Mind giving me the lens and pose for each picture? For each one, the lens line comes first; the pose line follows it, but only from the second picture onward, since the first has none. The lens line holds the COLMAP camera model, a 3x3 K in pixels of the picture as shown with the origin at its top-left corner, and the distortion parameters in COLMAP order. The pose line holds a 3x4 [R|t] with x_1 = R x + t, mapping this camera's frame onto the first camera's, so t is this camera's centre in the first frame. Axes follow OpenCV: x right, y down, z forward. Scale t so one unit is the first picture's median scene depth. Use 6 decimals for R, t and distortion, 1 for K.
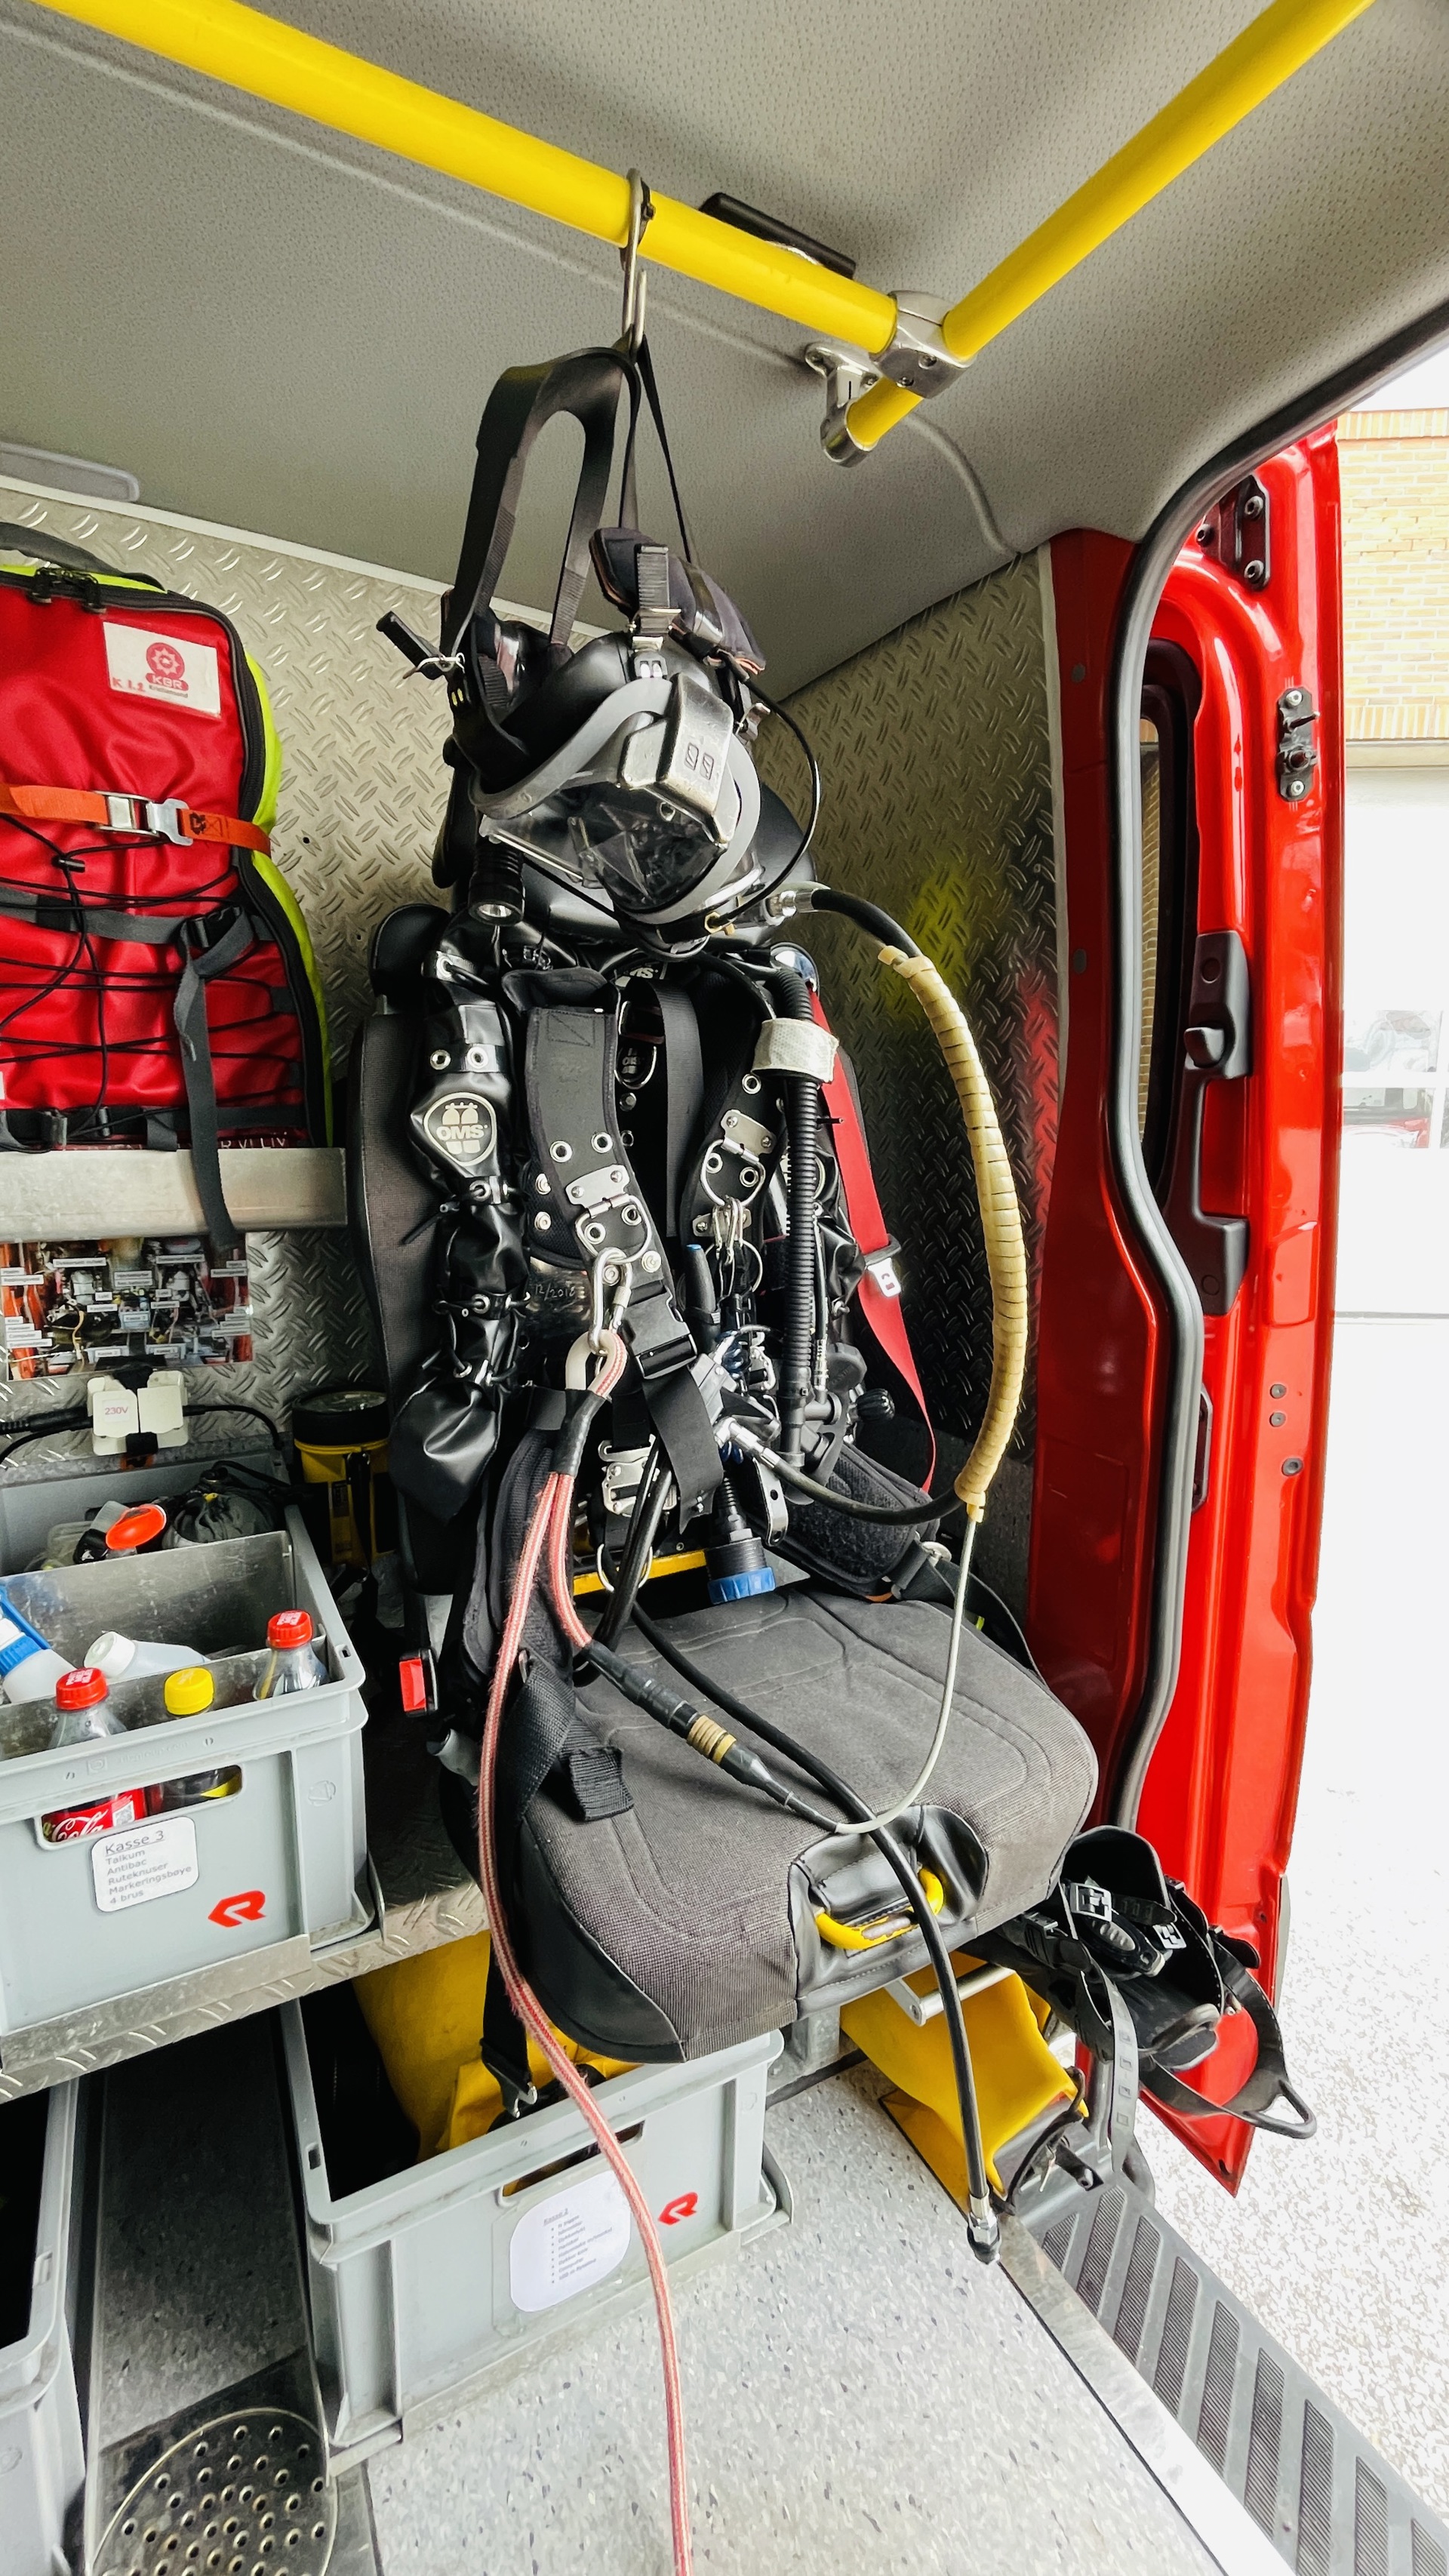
lens RADIAL K [[1047.7, 0, 725.2], [0, 1047.7, 1292.2], [0, 0, 1]] dist [-0.002140, -0.000202]
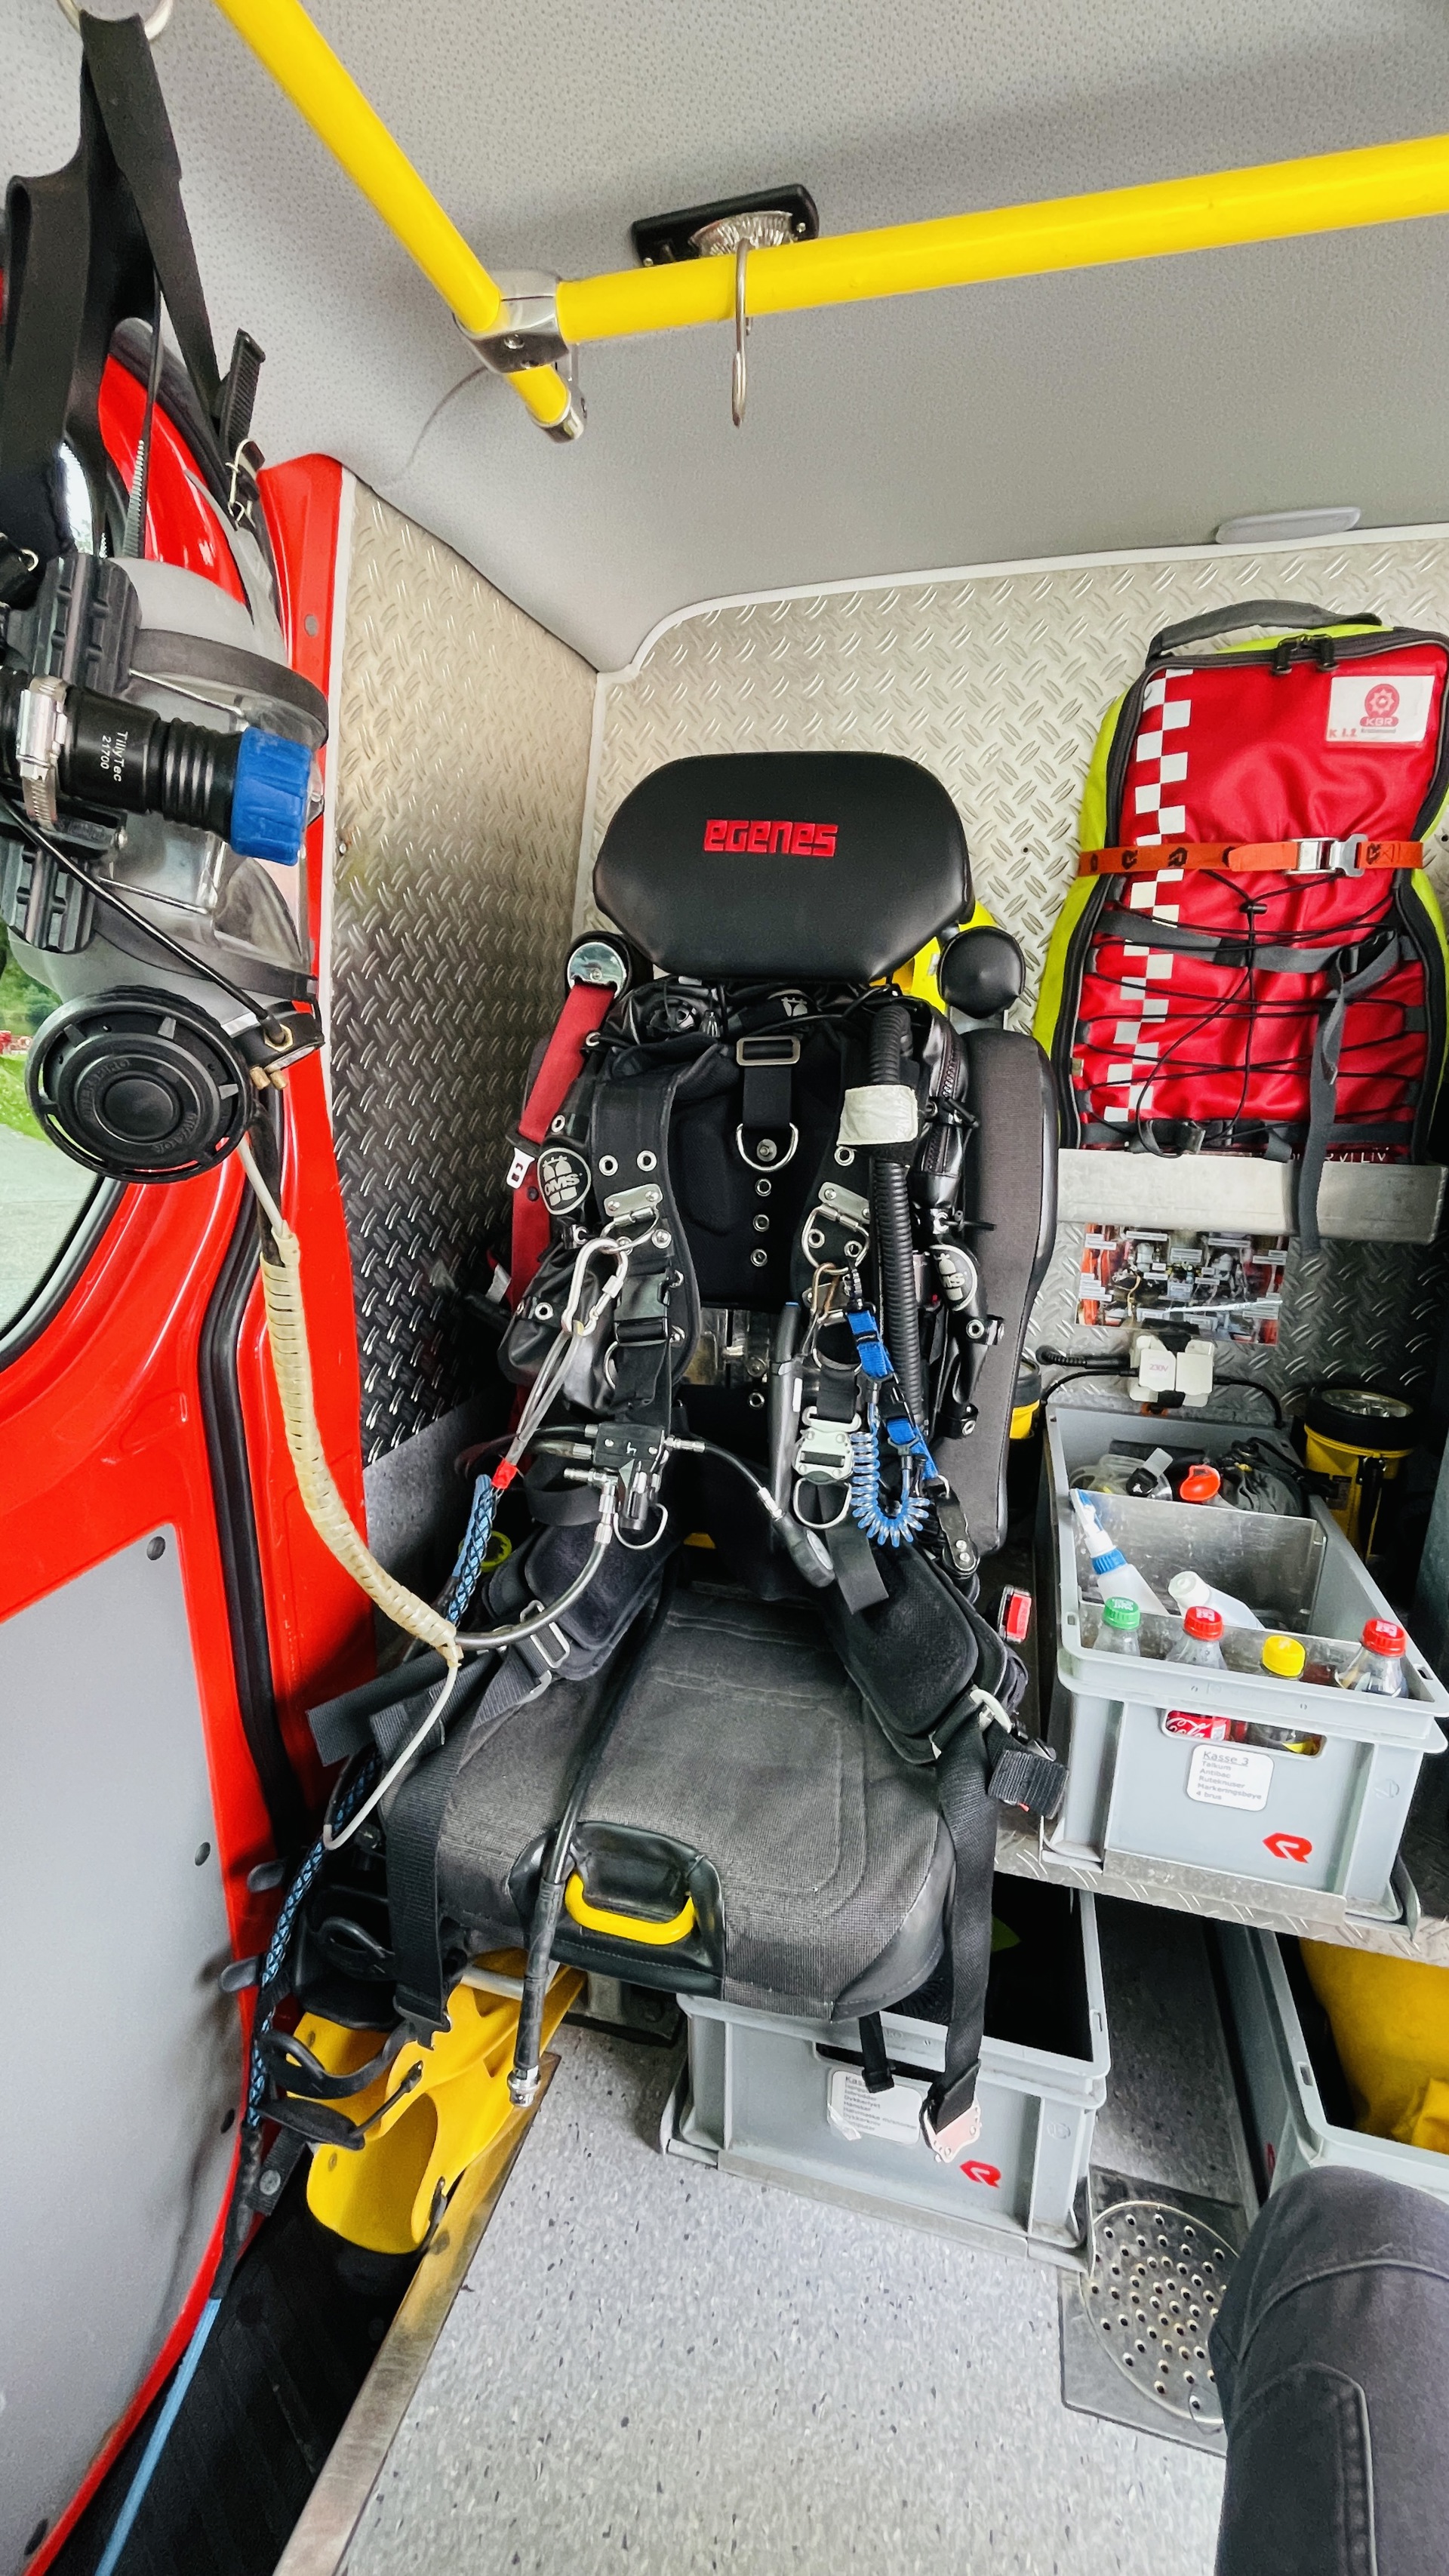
lens RADIAL K [[1047.7, 0, 722.0], [0, 1047.7, 1290.7], [0, 0, 1]] dist [-0.002140, -0.000202]
pose [[0.724531, 0.182901, -0.664531, -0.207890], [-0.127550, 0.983075, 0.131509, -0.075031], [0.677337, -0.010522, 0.735598, -0.225093]]
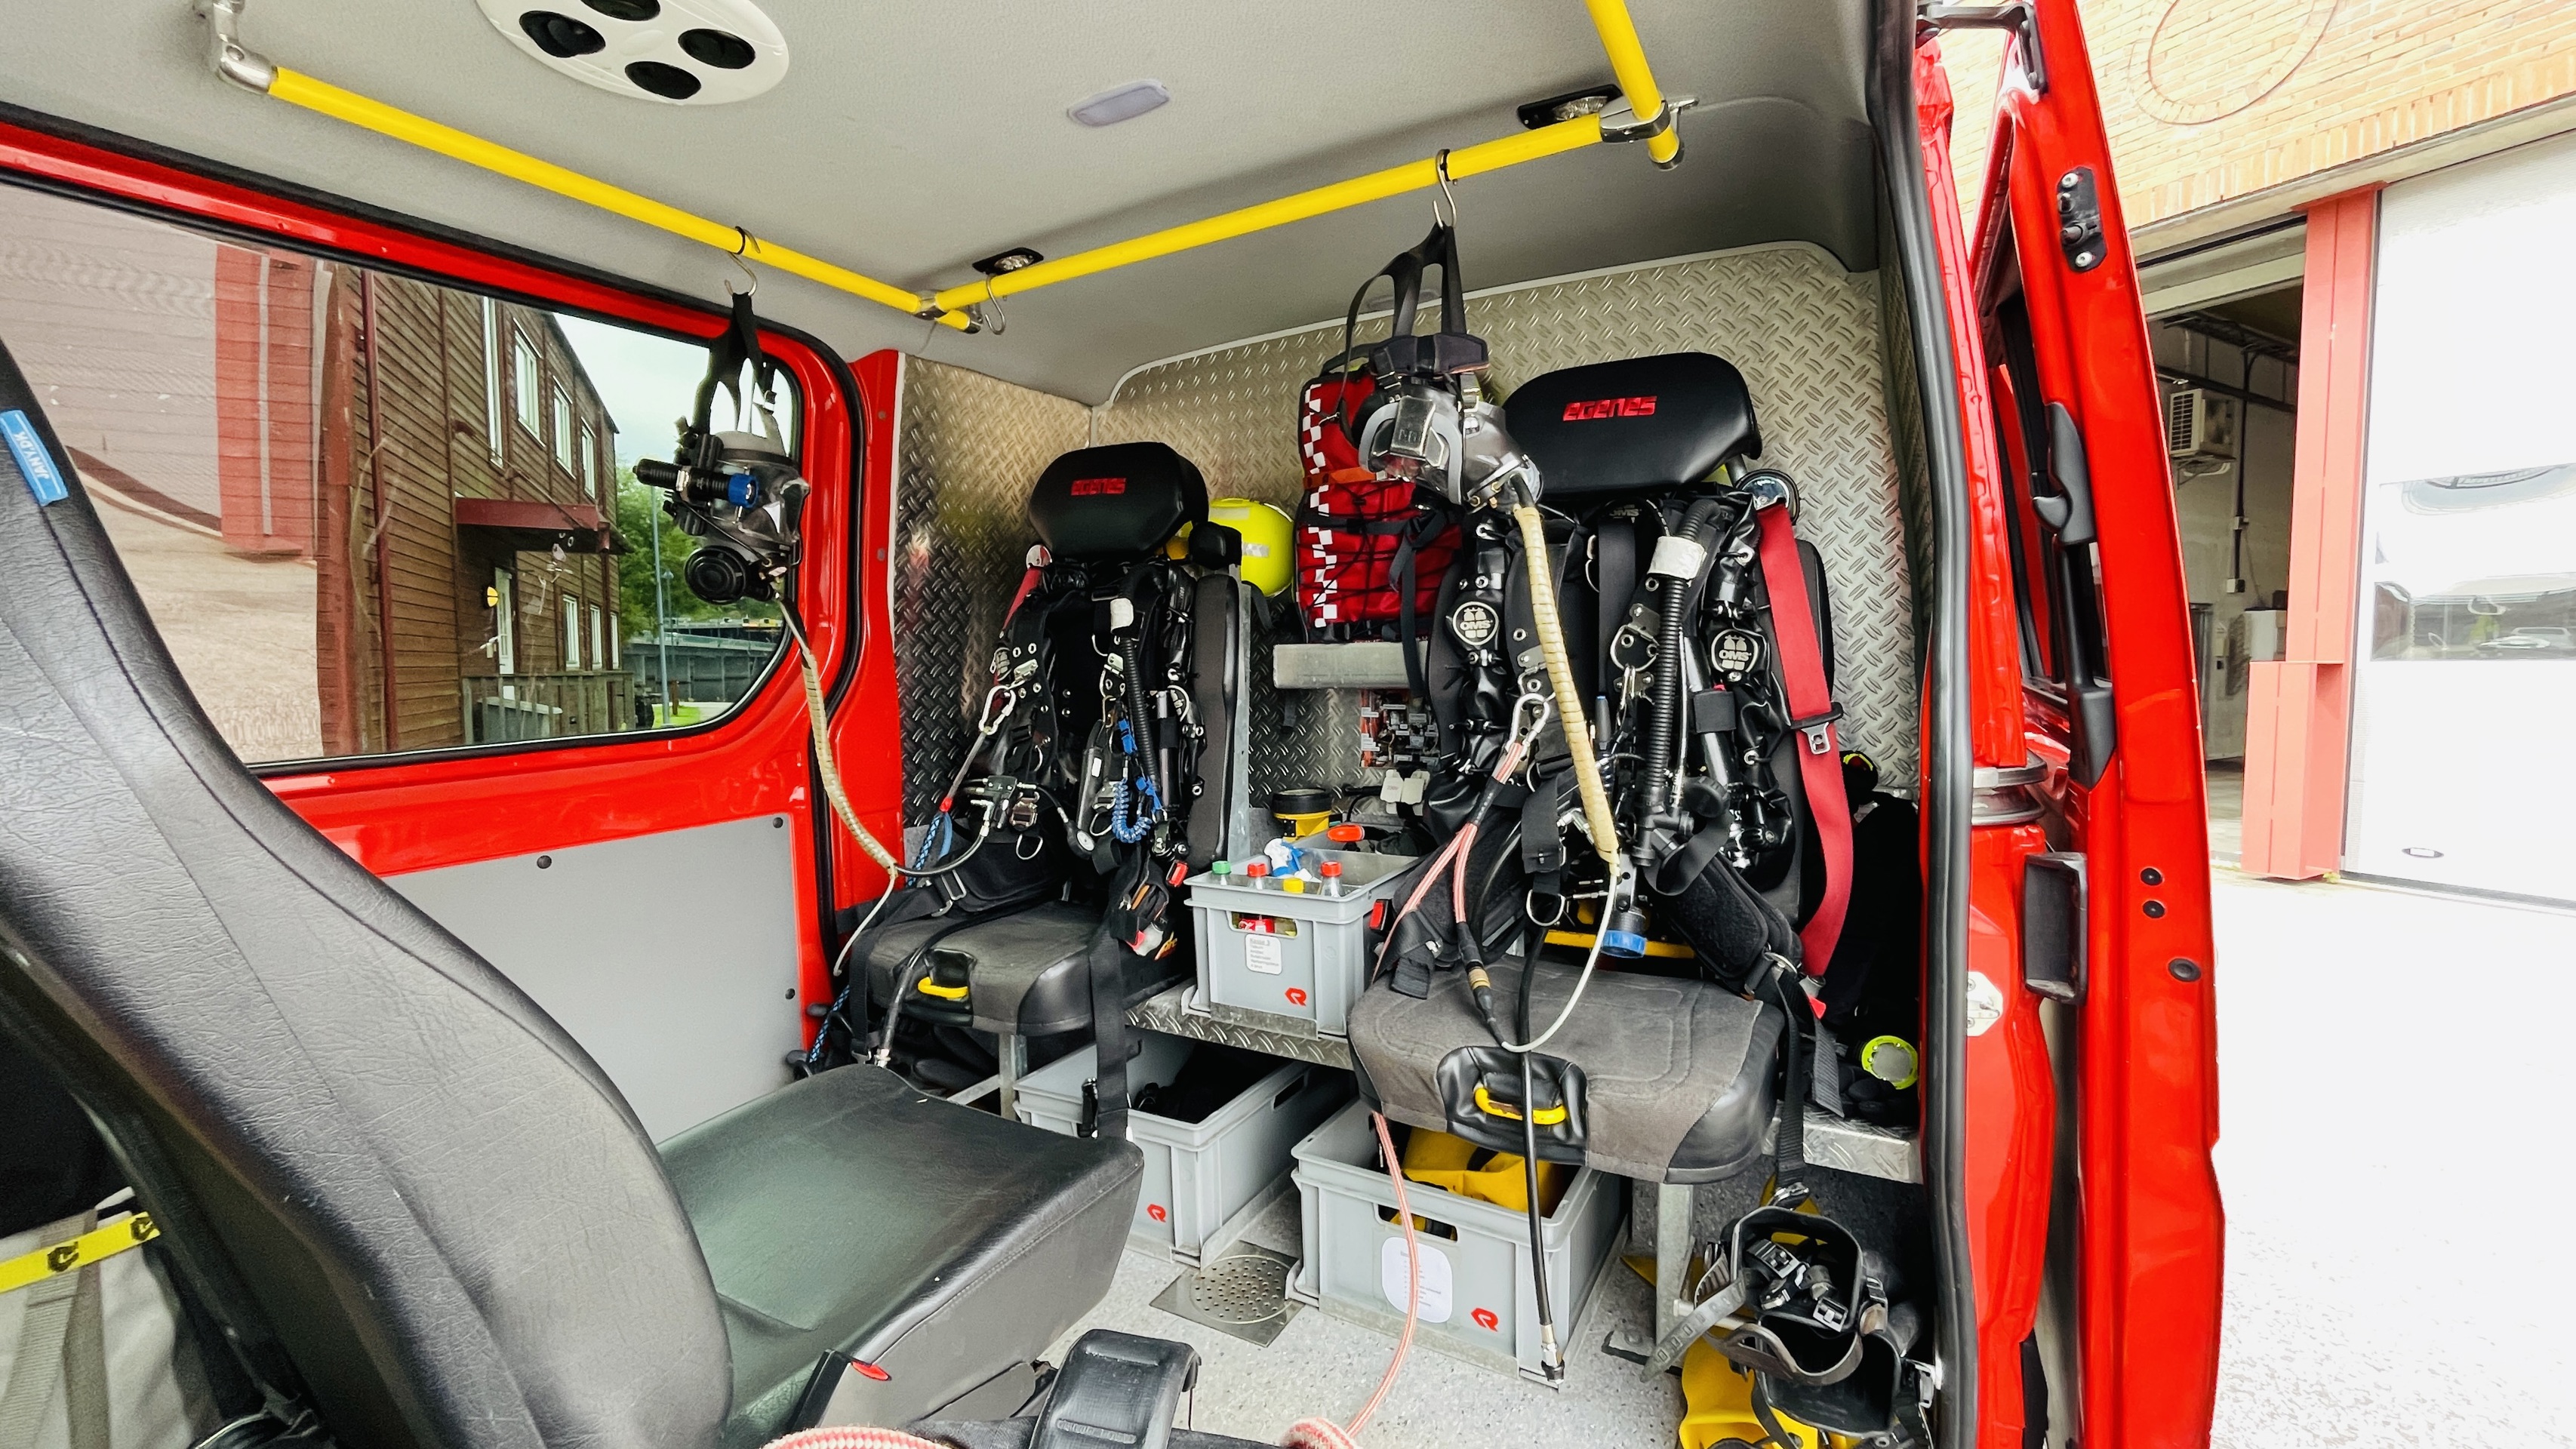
lens RADIAL K [[1047.7, 0, 1285.7], [0, 1047.7, 727.8], [0, 0, 1]] dist [-0.002140, -0.000202]
pose [[0.524949, 0.043440, -0.850025, 1.018177], [-0.117678, 0.992809, -0.021938, 0.085642], [0.842960, 0.111546, 0.526286, -0.139833]]
